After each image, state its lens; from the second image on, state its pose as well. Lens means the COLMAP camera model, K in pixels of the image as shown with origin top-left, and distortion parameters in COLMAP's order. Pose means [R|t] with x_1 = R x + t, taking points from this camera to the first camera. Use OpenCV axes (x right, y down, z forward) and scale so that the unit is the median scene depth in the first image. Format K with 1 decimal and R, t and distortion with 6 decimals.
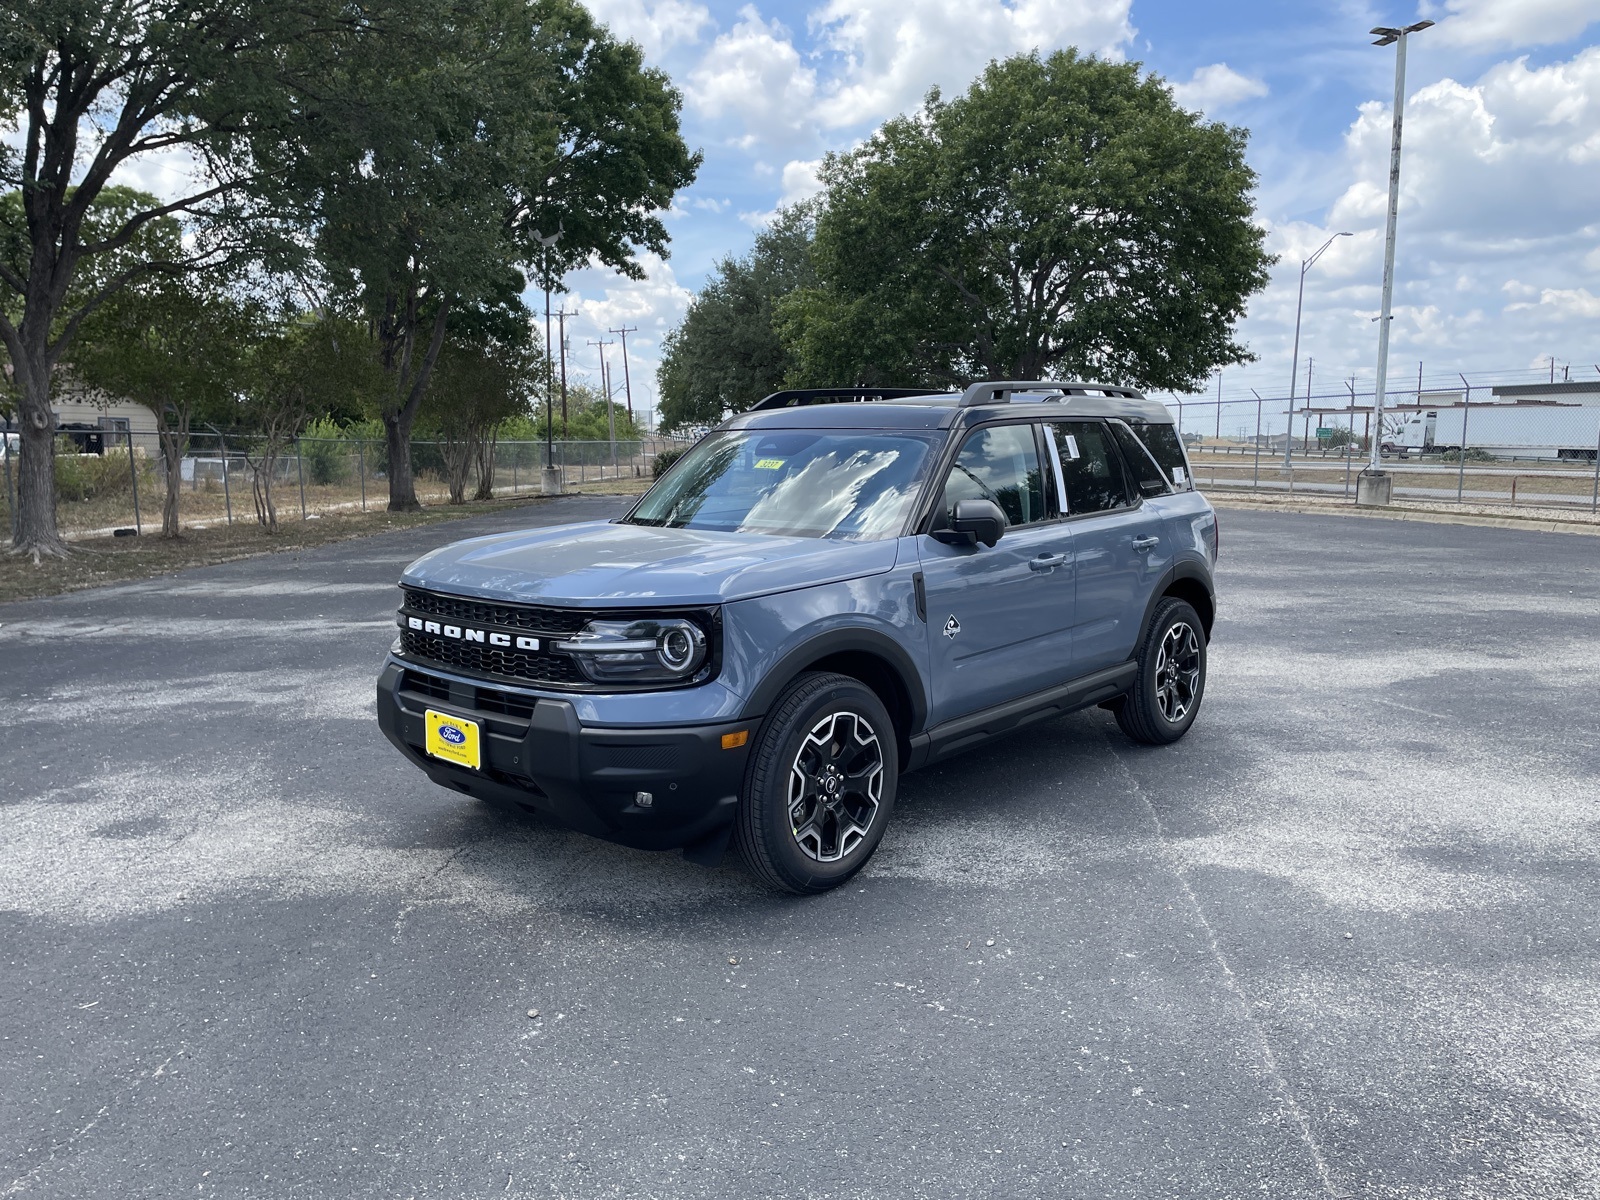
lens RADIAL K [[1262.0, 0, 787.0], [0, 1262.0, 578.2], [0, 0, 1]] dist [0.026405, -0.025424]
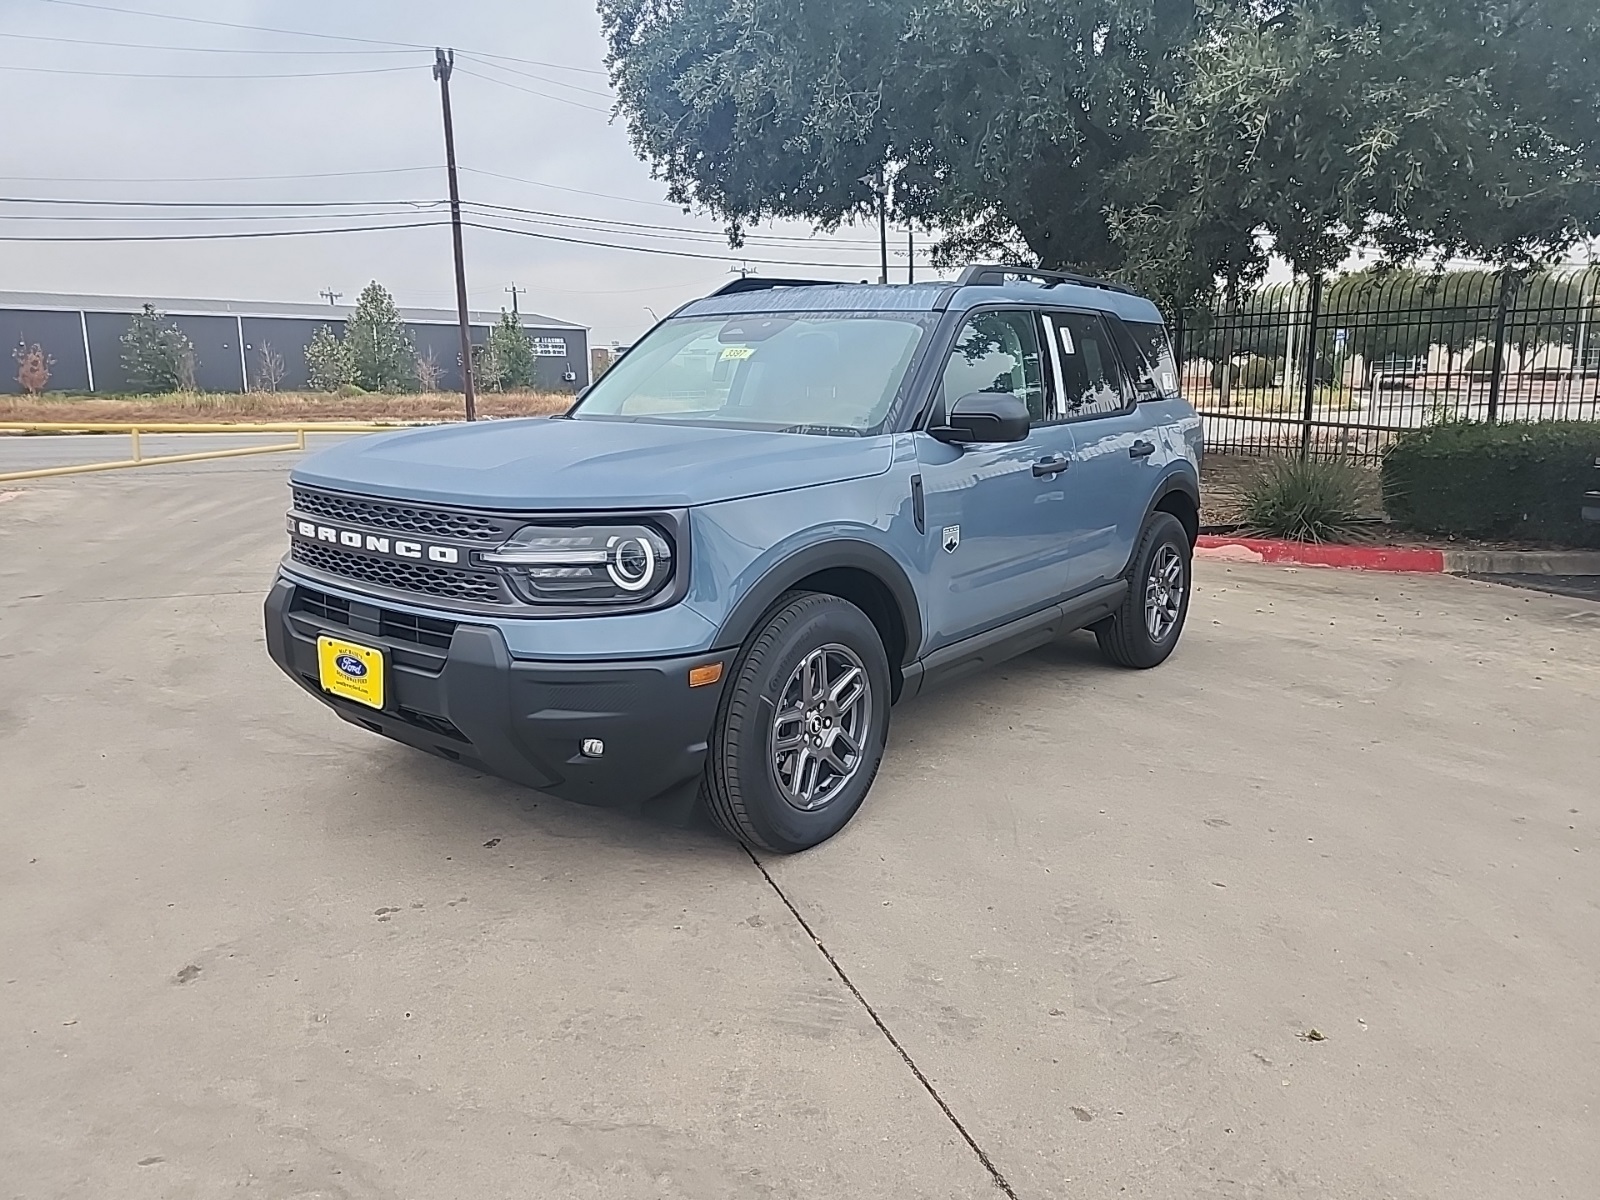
lens RADIAL K [[1142.7, 0, 789.3], [0, 1142.7, 593.8], [0, 0, 1]] dist [0.066840, 0.003629]
pose [[0.998316, 0.004922, 0.057808, -0.027340], [-0.009551, 0.996744, 0.080067, 0.015185], [-0.057225, -0.080484, 0.995112, 0.247338]]
